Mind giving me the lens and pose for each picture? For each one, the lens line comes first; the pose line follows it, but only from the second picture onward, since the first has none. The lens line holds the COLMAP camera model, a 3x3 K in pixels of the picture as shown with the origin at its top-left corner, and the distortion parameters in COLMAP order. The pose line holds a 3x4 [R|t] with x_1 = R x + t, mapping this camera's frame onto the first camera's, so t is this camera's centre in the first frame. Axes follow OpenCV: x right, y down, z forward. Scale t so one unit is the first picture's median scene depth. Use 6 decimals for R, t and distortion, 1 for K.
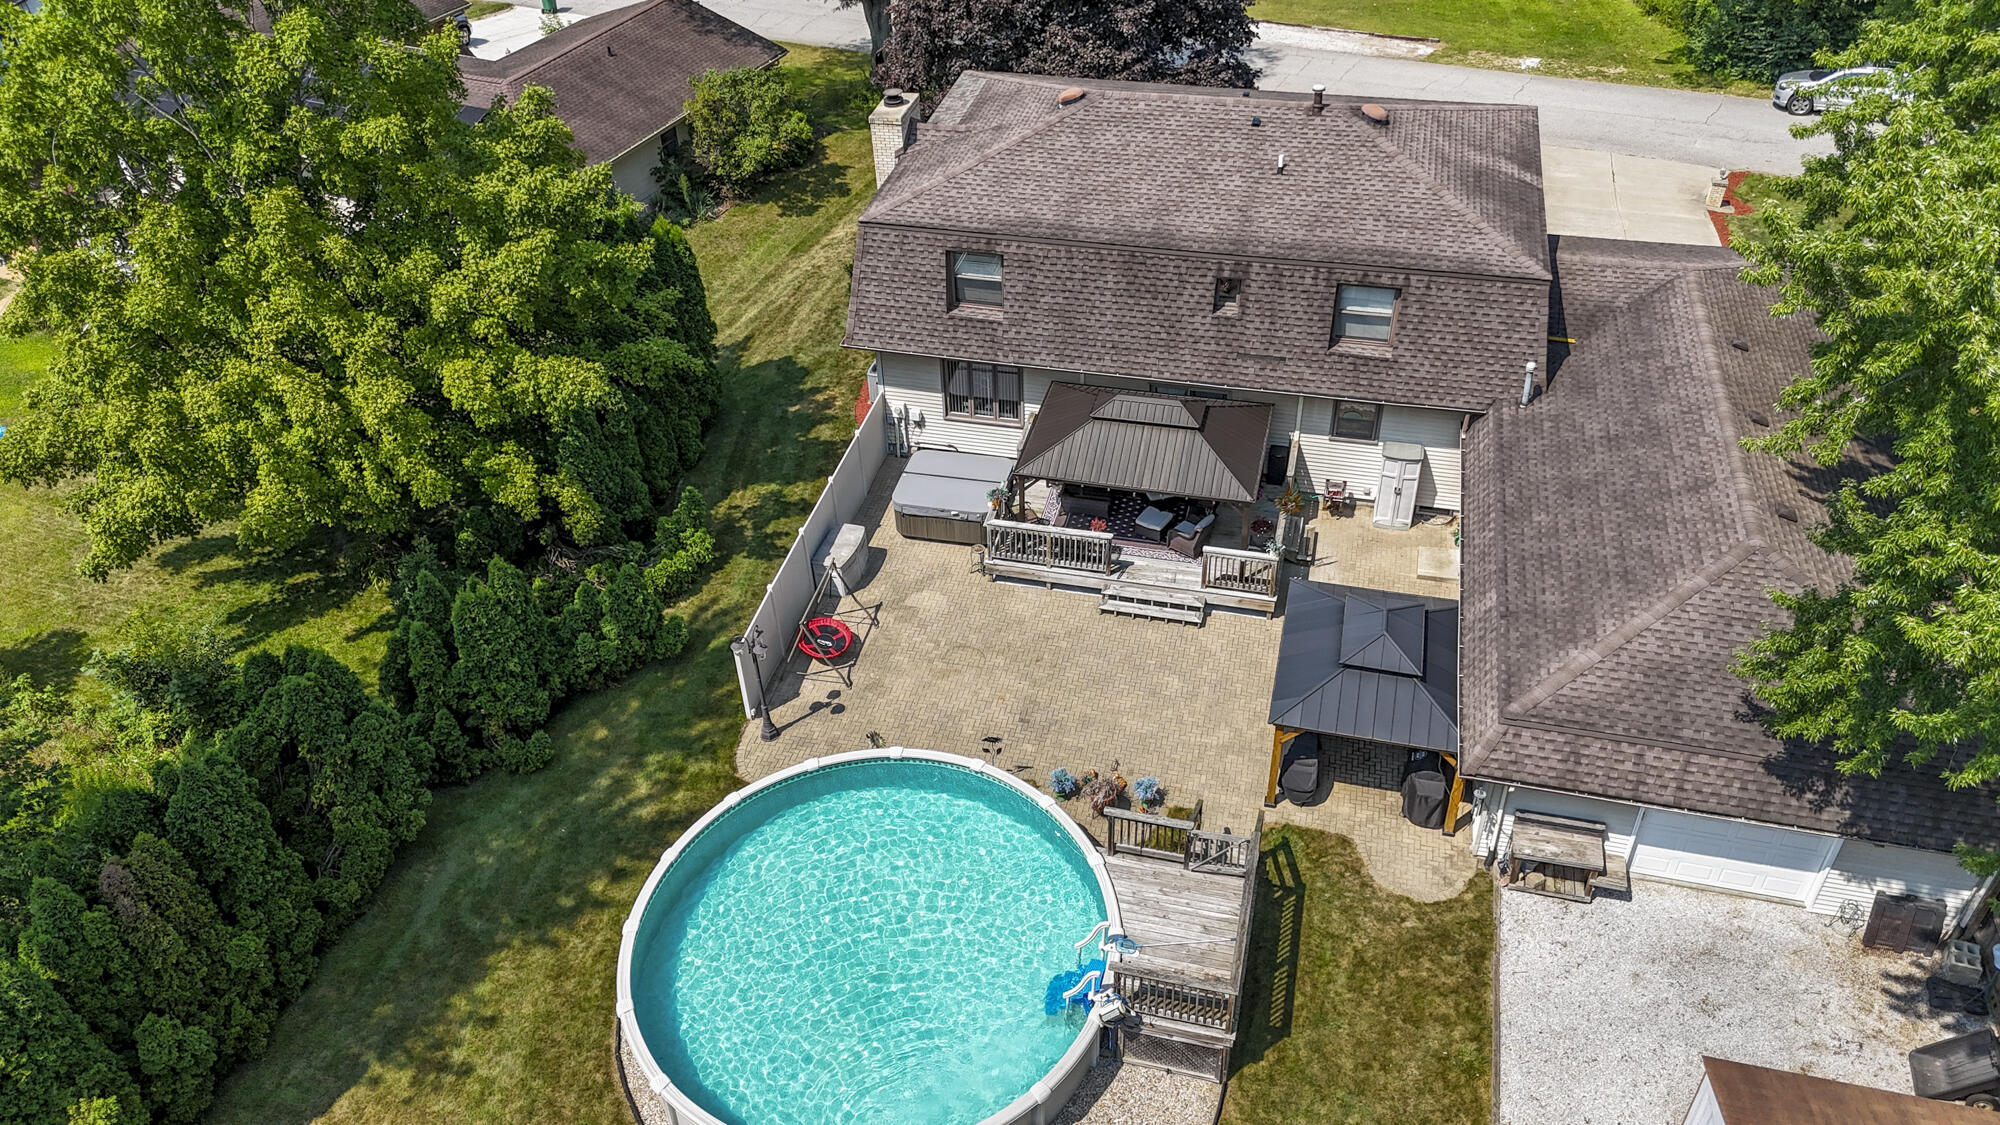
lens RADIAL K [[1458.7, 0, 1006.6], [0, 1458.7, 560.8], [0, 0, 1]] dist [0.129787, -0.306889]
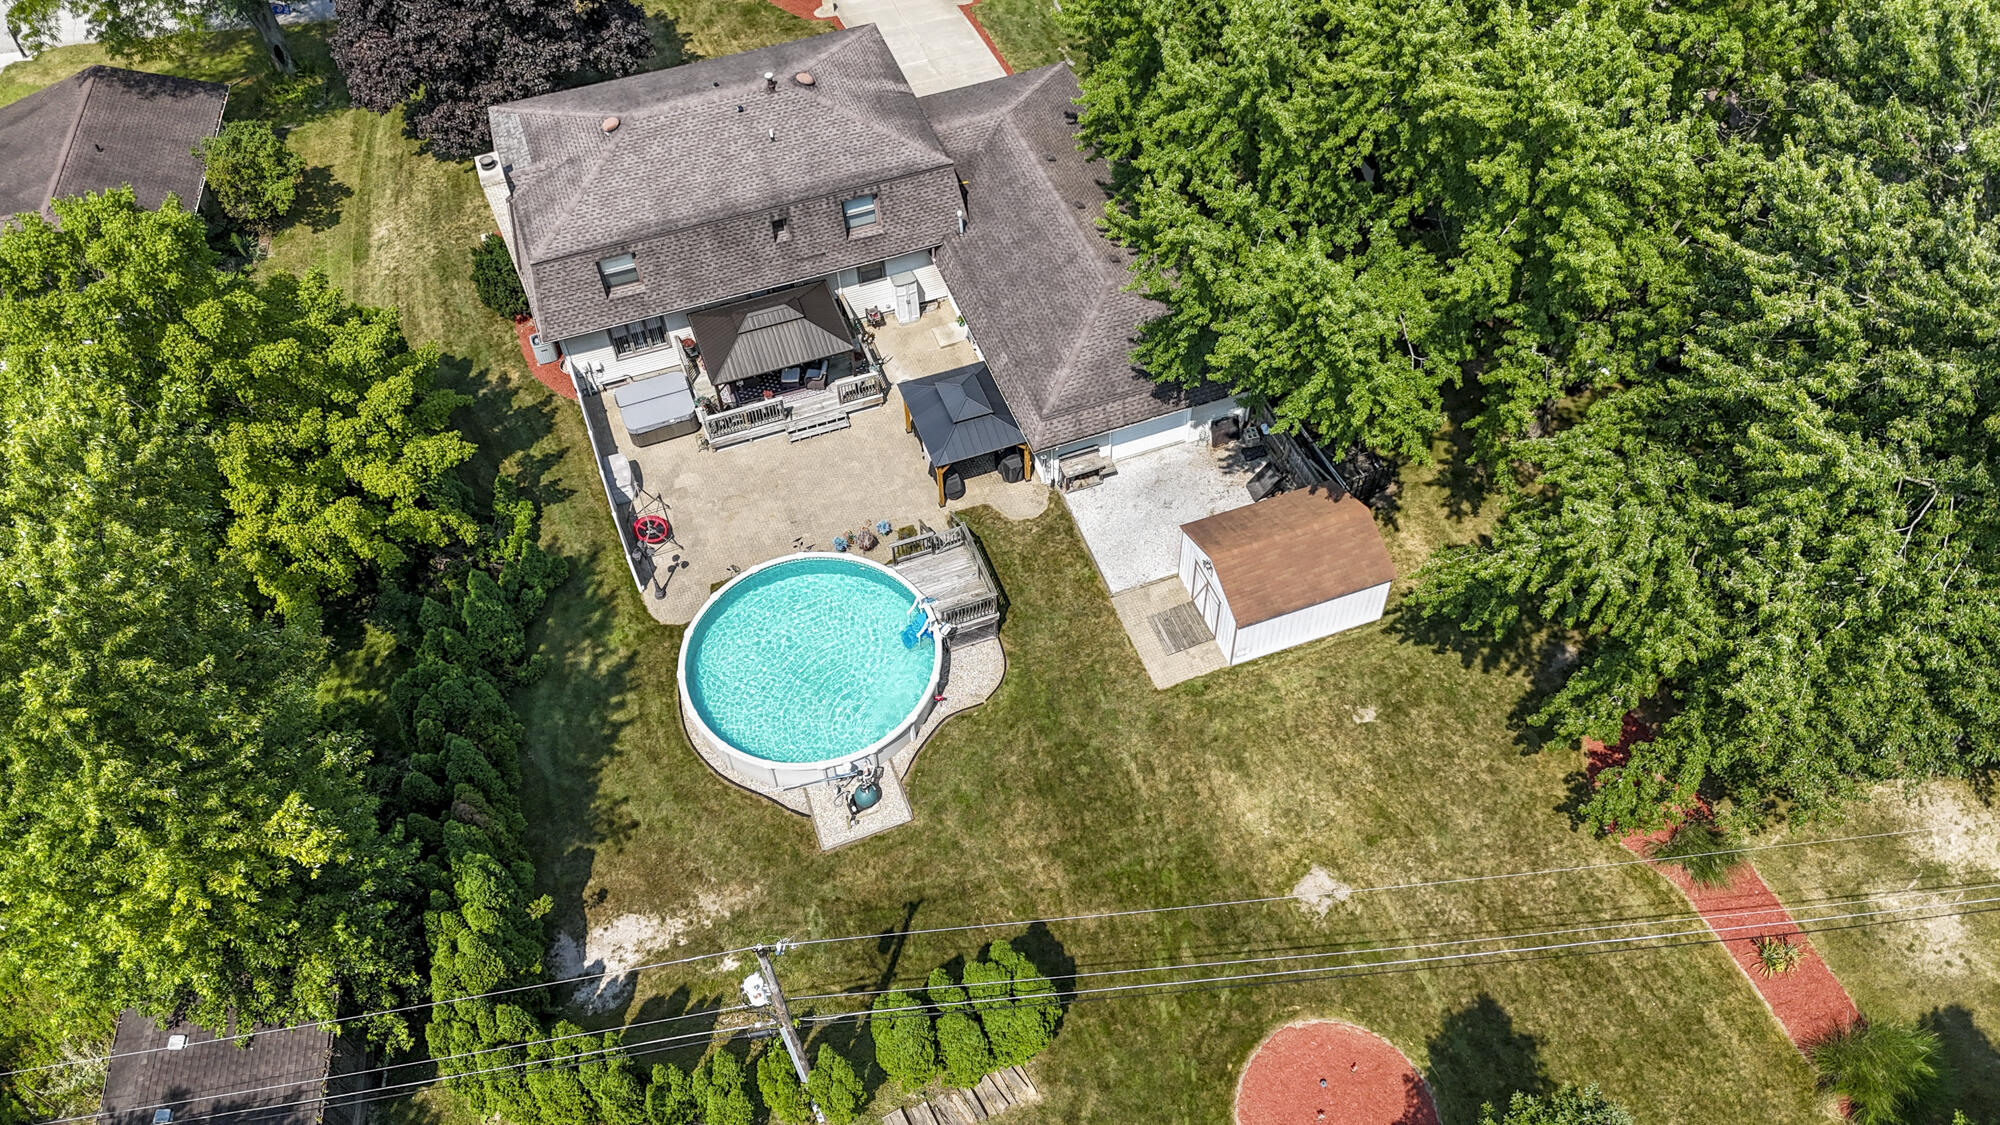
lens RADIAL K [[1473.3, 0, 1007.4], [0, 1473.3, 558.8], [0, 0, 1]] dist [0.069187, -0.064567]
pose [[0.827409, -0.434928, 0.355292, -0.400196], [0.346827, 0.893311, 0.285843, -0.250875], [-0.441708, -0.113284, 0.889978, -0.630469]]
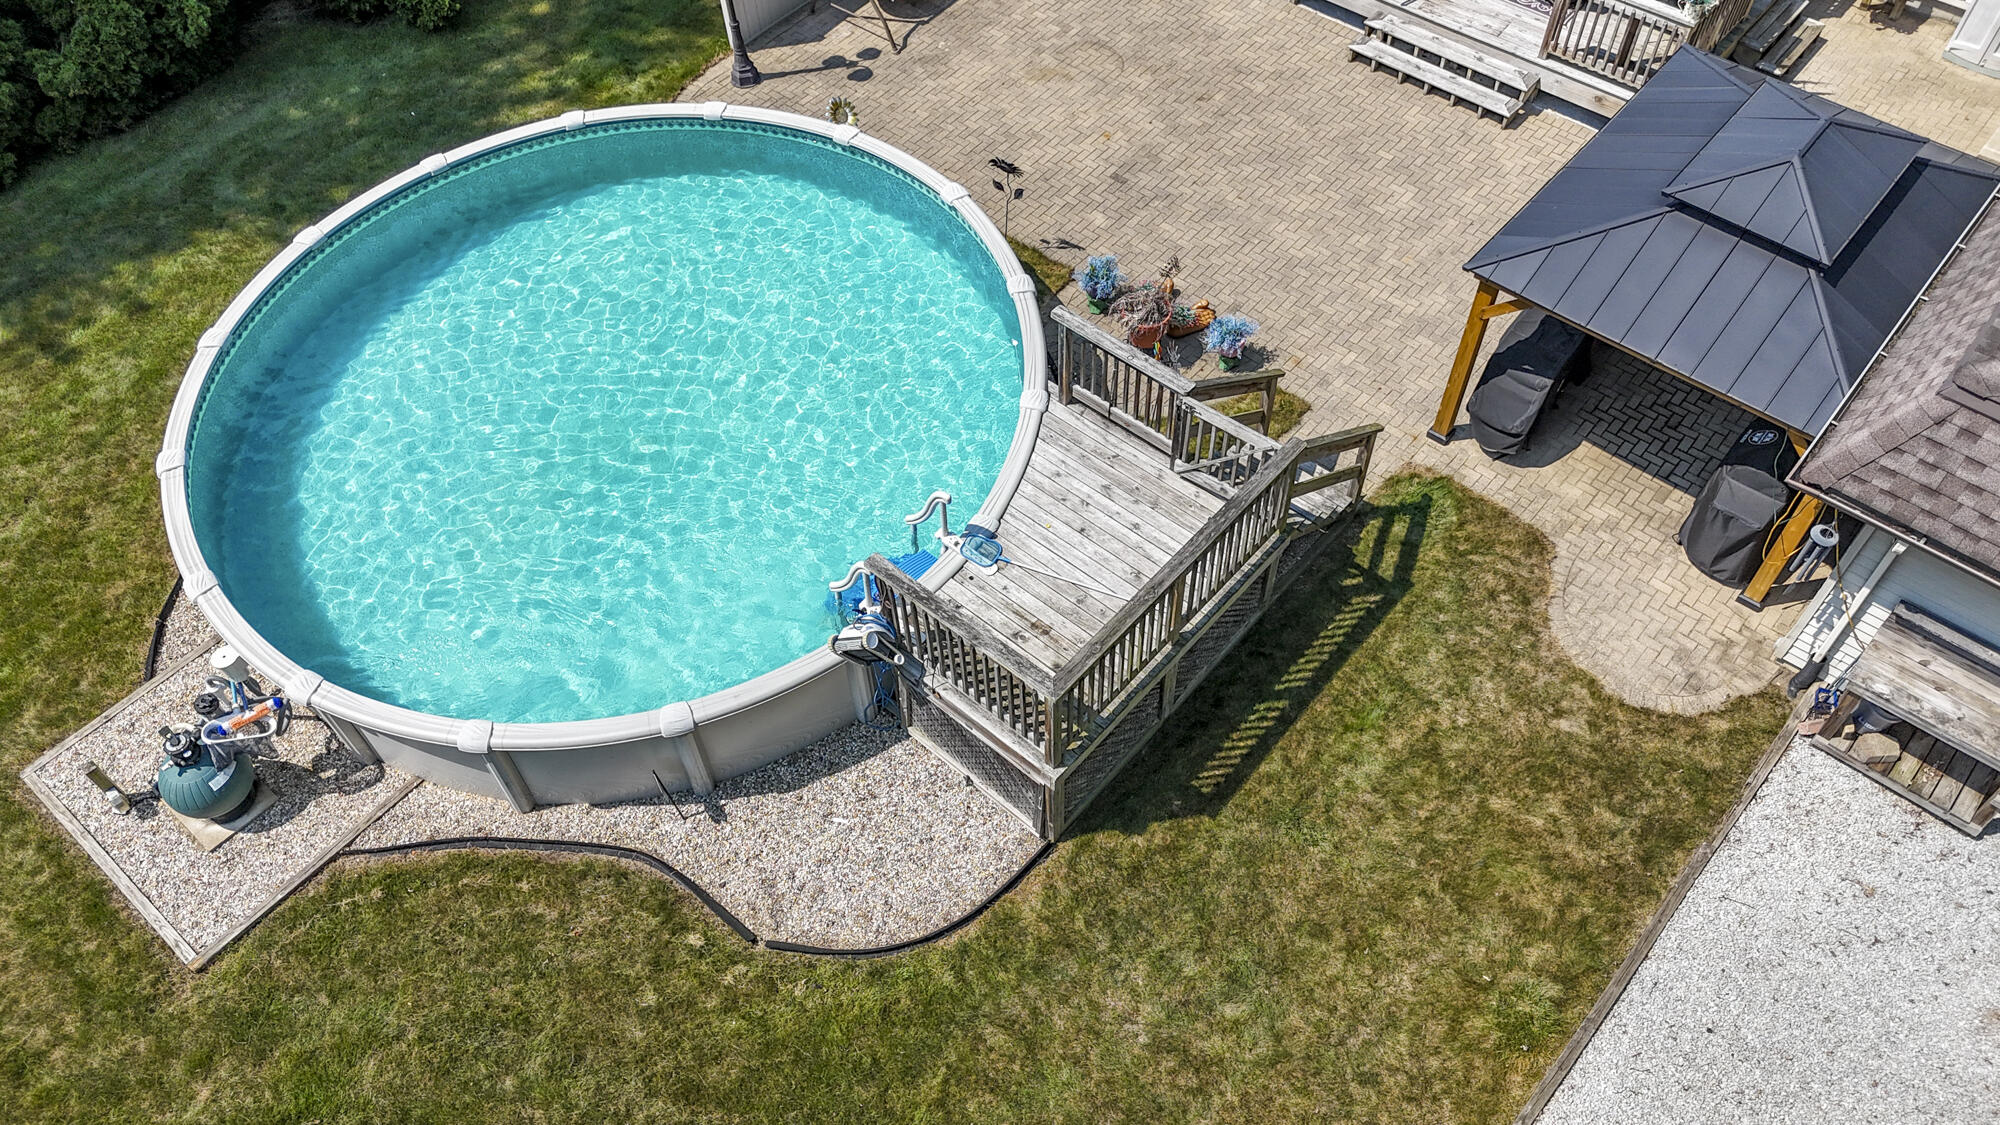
lens RADIAL K [[1473.3, 0, 1007.4], [0, 1473.3, 558.8], [0, 0, 1]] dist [0.069187, -0.064567]
pose [[0.891417, 0.363448, -0.270706, 0.183657], [-0.277353, 0.909936, 0.308369, 0.075839], [0.358401, -0.199804, 0.911936, 0.401531]]
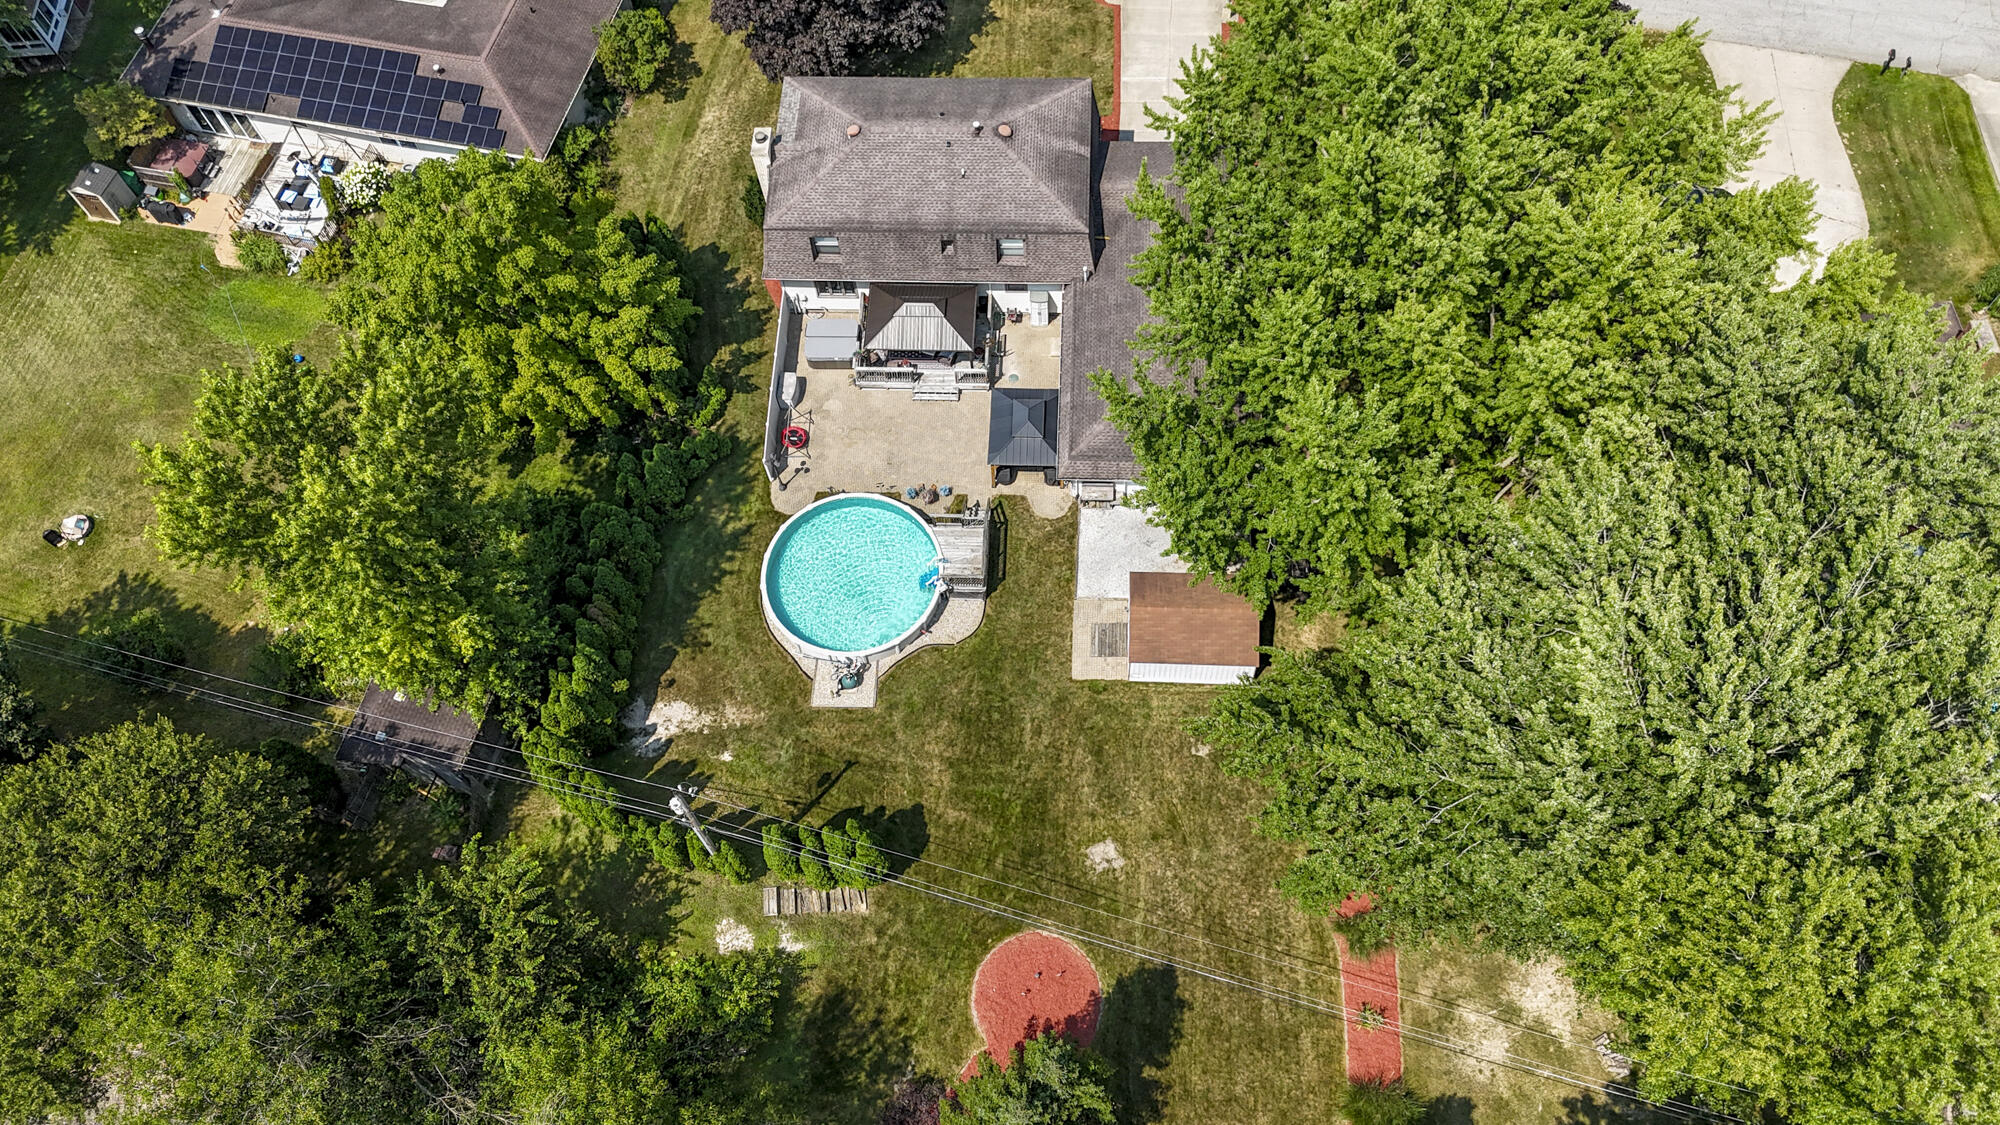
lens RADIAL K [[1485.2, 0, 1008.2], [0, 1485.2, 557.6], [0, 0, 1]] dist [0.135958, -0.299790]
pose [[0.979890, -0.180318, 0.085444, -0.030896], [0.131442, 0.905487, 0.403506, -0.673159], [-0.150127, -0.384160, 0.910979, -1.225851]]
